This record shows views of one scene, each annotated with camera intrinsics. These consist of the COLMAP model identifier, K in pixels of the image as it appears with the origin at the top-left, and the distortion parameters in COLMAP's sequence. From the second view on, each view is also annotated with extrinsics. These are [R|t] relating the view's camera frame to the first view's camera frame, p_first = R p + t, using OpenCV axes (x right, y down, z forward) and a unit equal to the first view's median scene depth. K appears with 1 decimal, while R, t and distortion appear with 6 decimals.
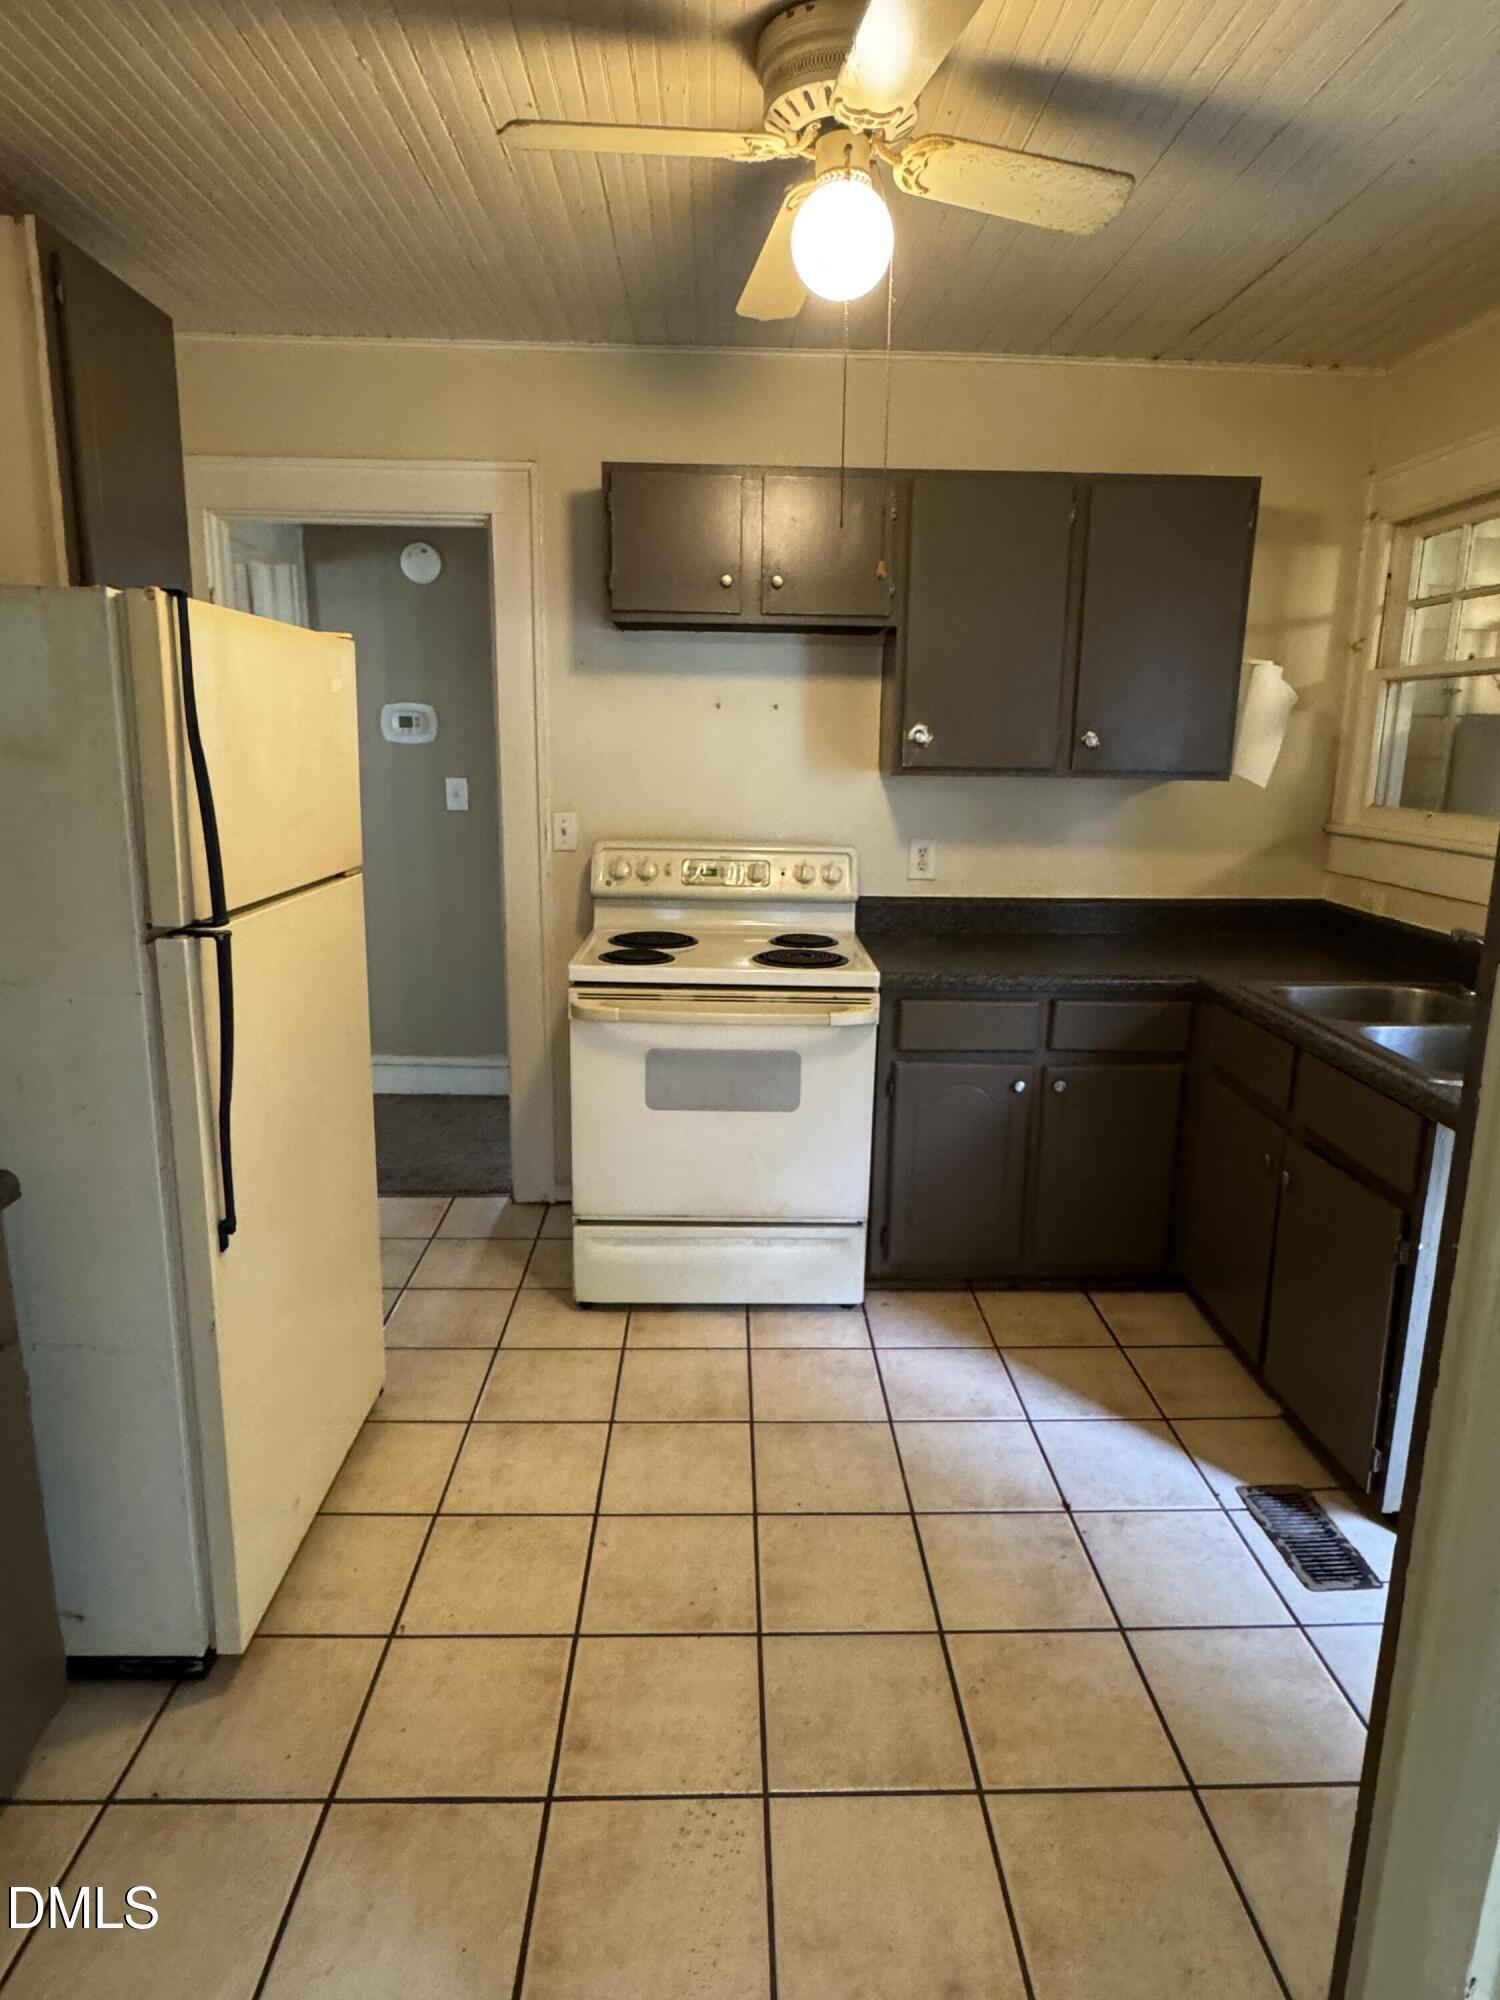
lens RADIAL K [[1165.4, 0, 750.0], [0, 1165.4, 1000.0], [0, 0, 1]] dist [0.000332, 0.001002]
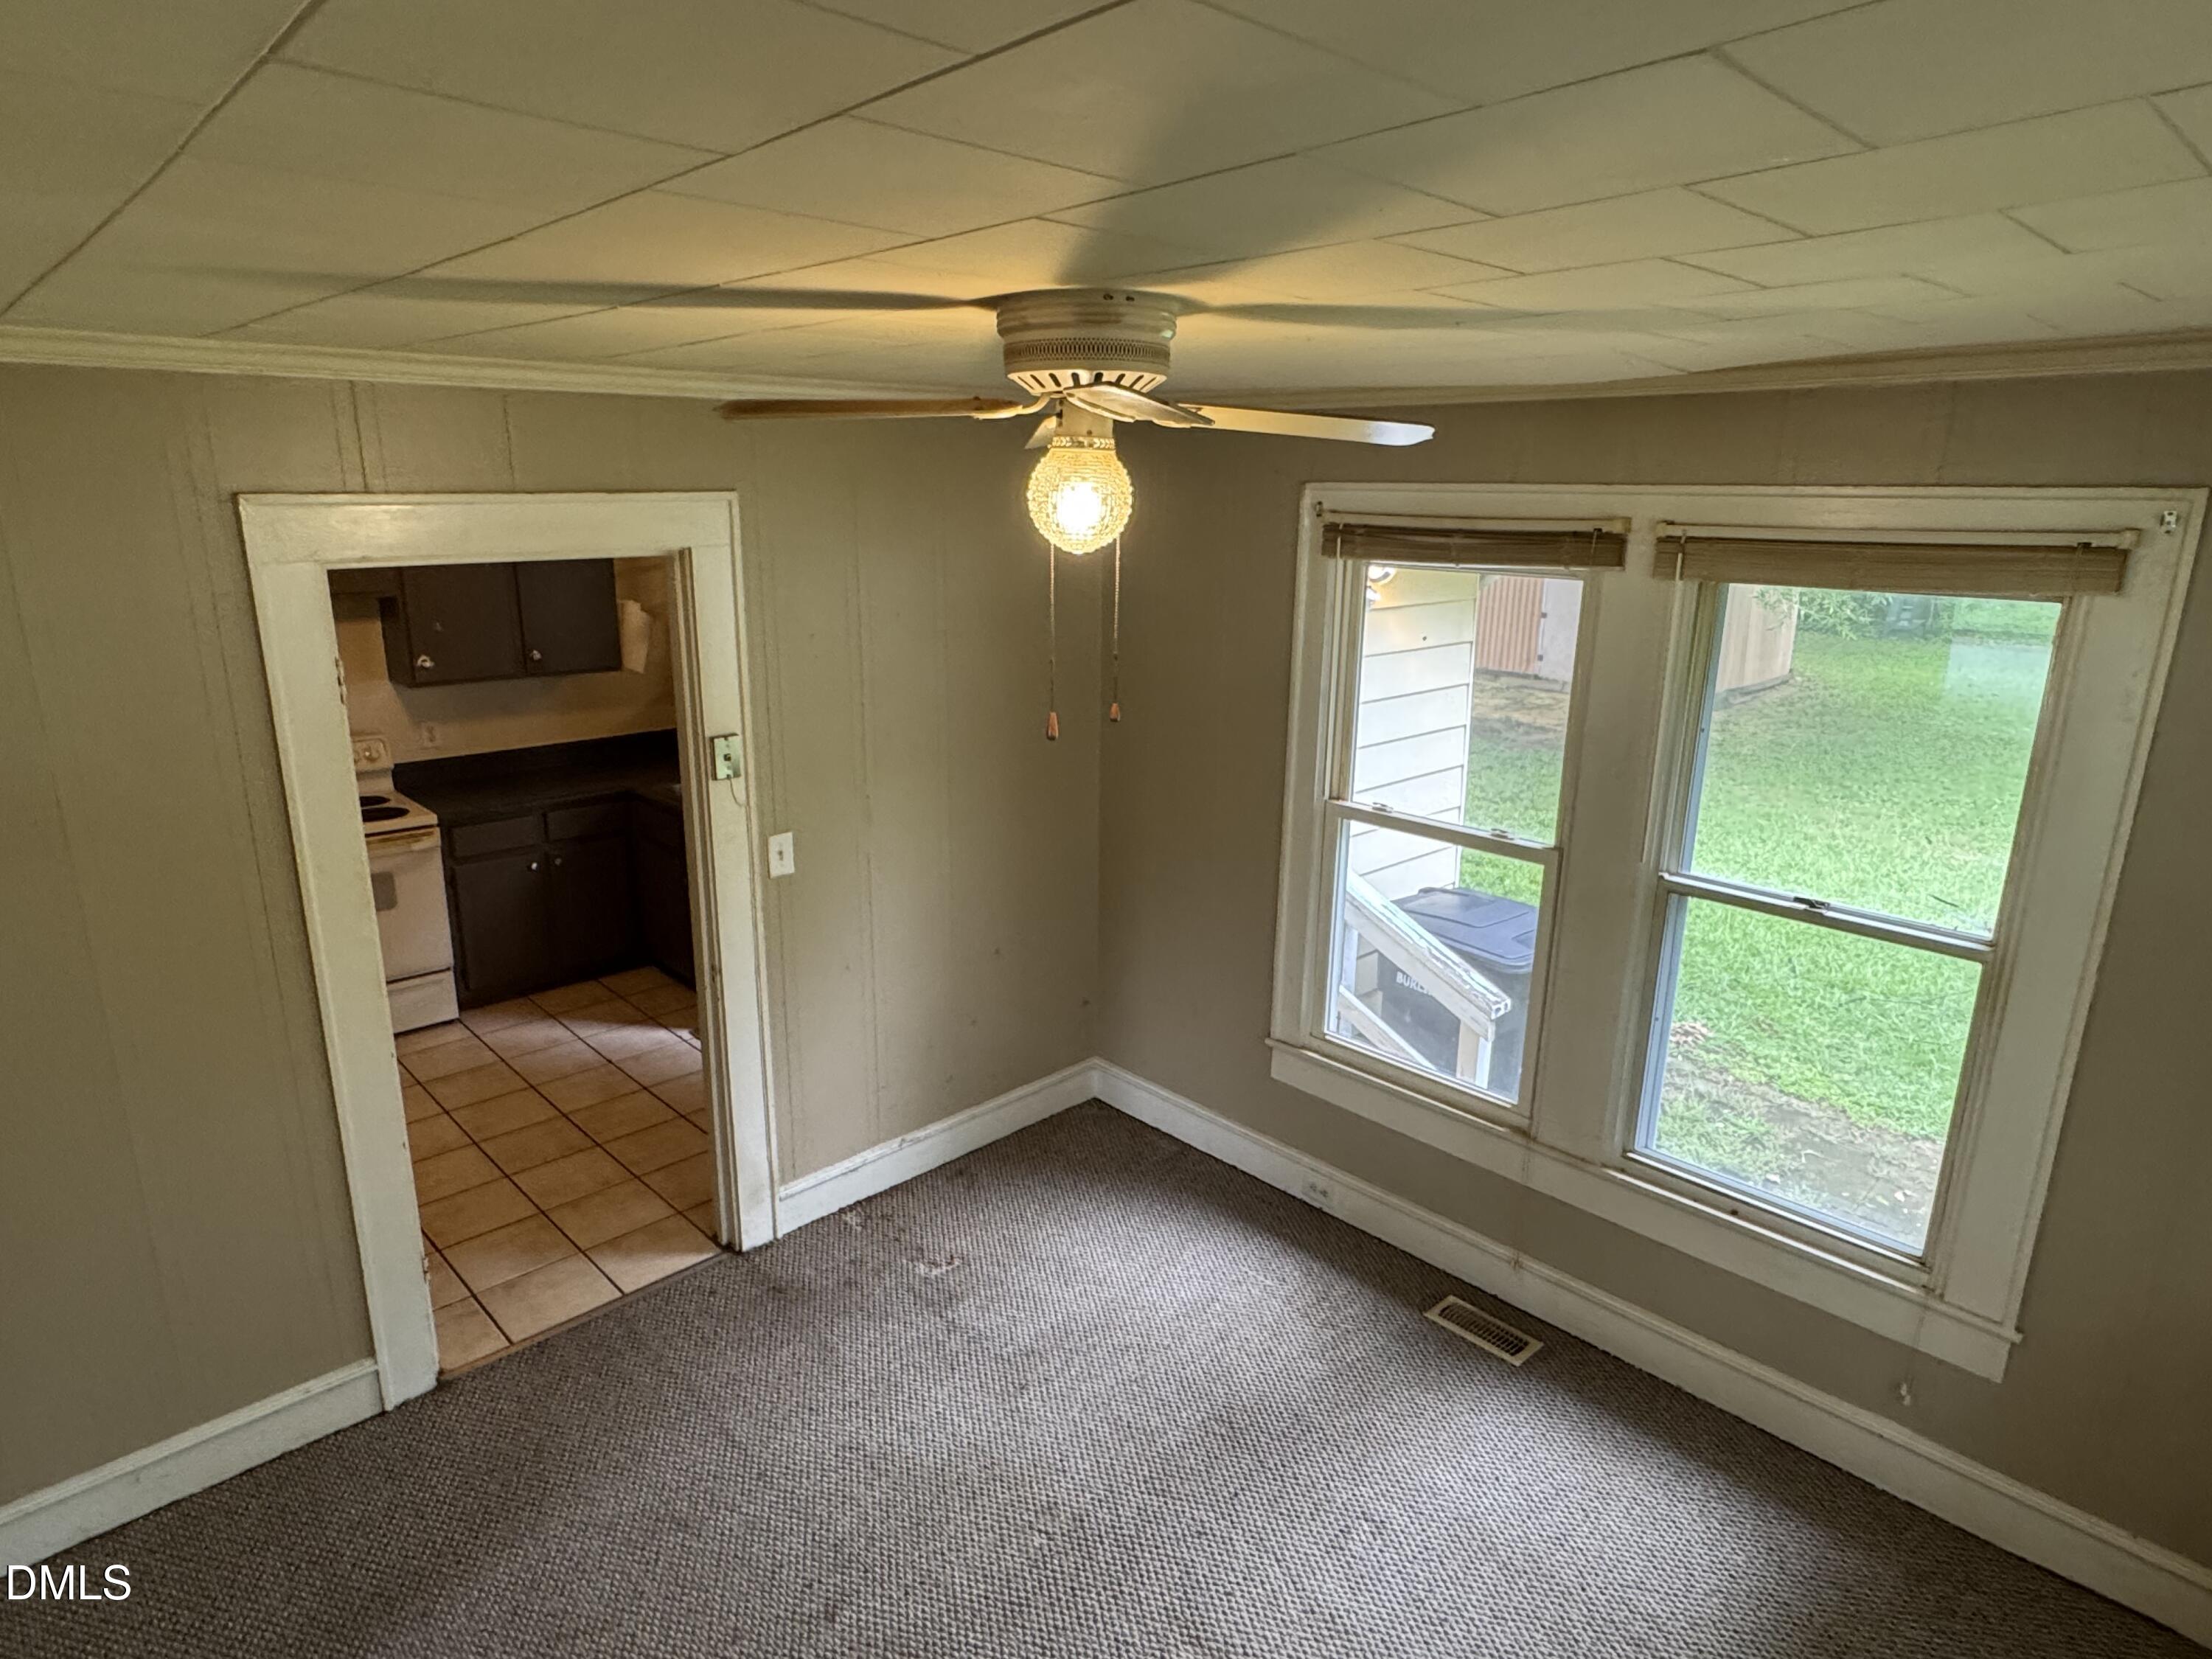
lens RADIAL K [[1288.9, 0, 1106.0], [0, 1288.9, 829.5], [0, 0, 1]] dist [0.000332, 0.001002]
pose [[0.741297, -0.178309, 0.647058, -0.372572], [0.150091, 0.983691, 0.099125, -0.041617], [-0.654180, 0.023637, 0.755969, -1.009871]]
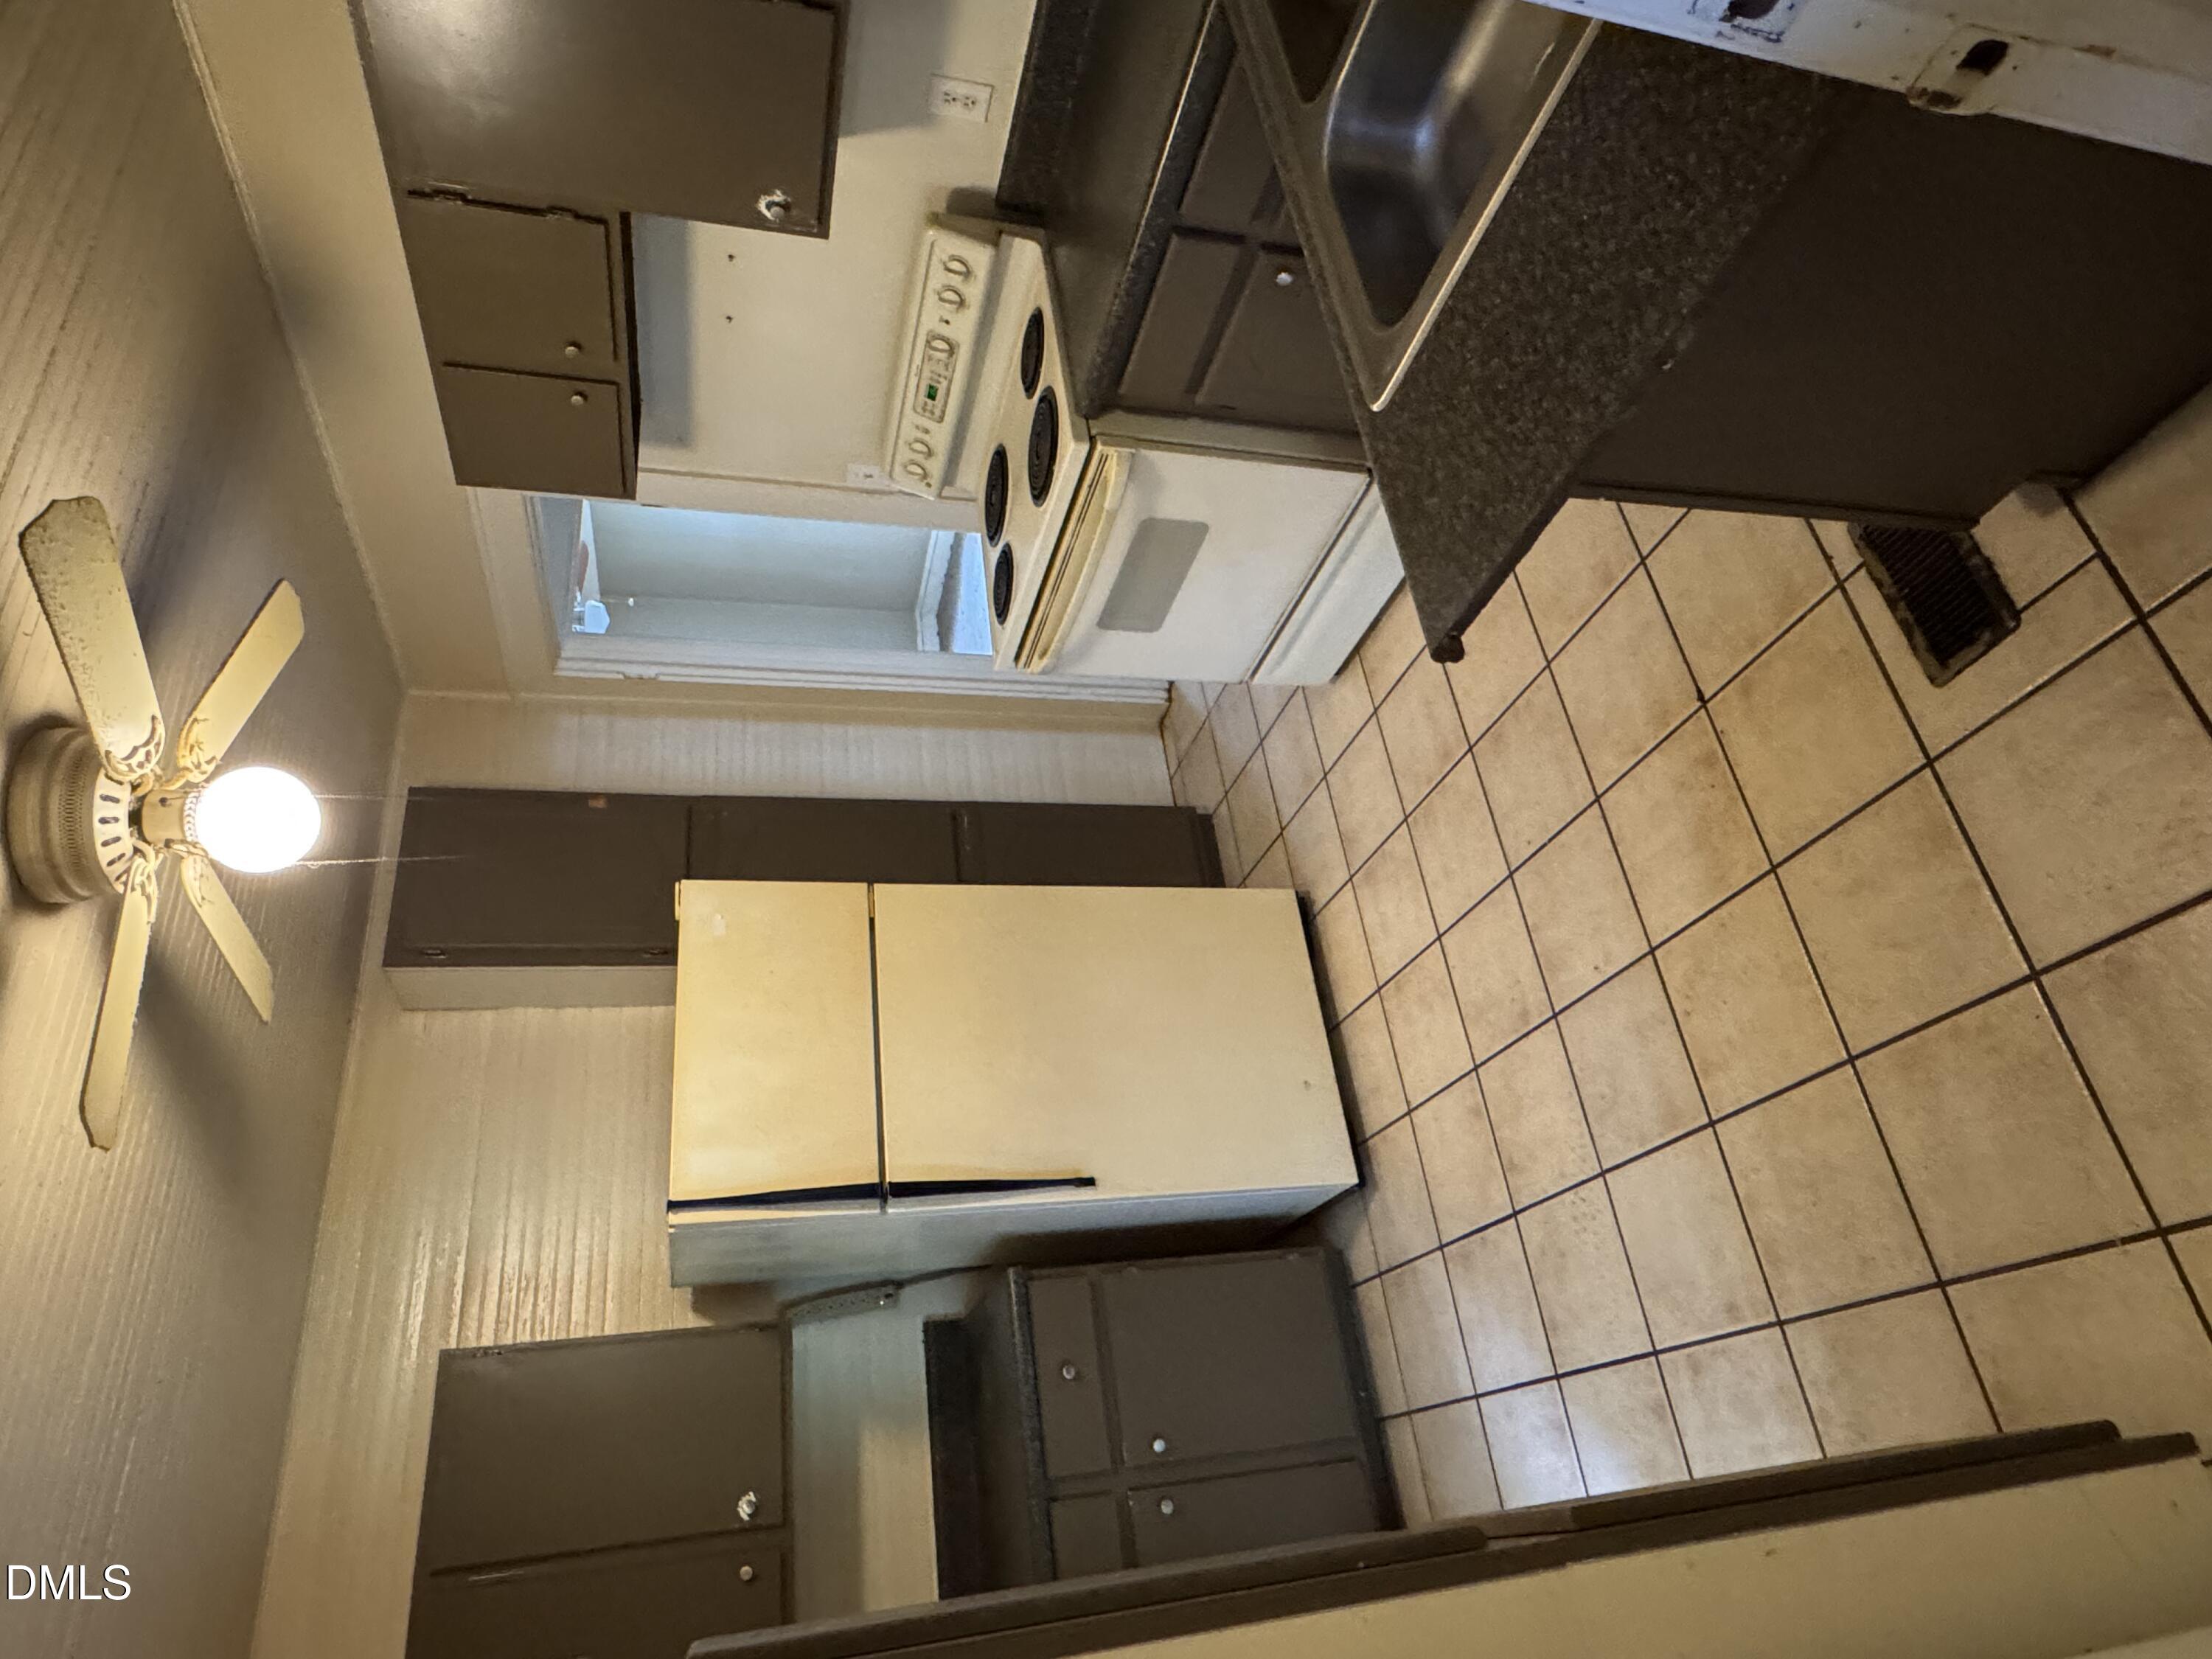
lens RADIAL K [[1288.9, 0, 1106.0], [0, 1288.9, 829.5], [0, 0, 1]] dist [0.000332, 0.001002]
pose [[0.250627, -0.462991, -0.850191, 0.740519], [0.963200, 0.207357, 0.171020, -0.096621], [0.097112, -0.861767, 0.497922, 0.334571]]
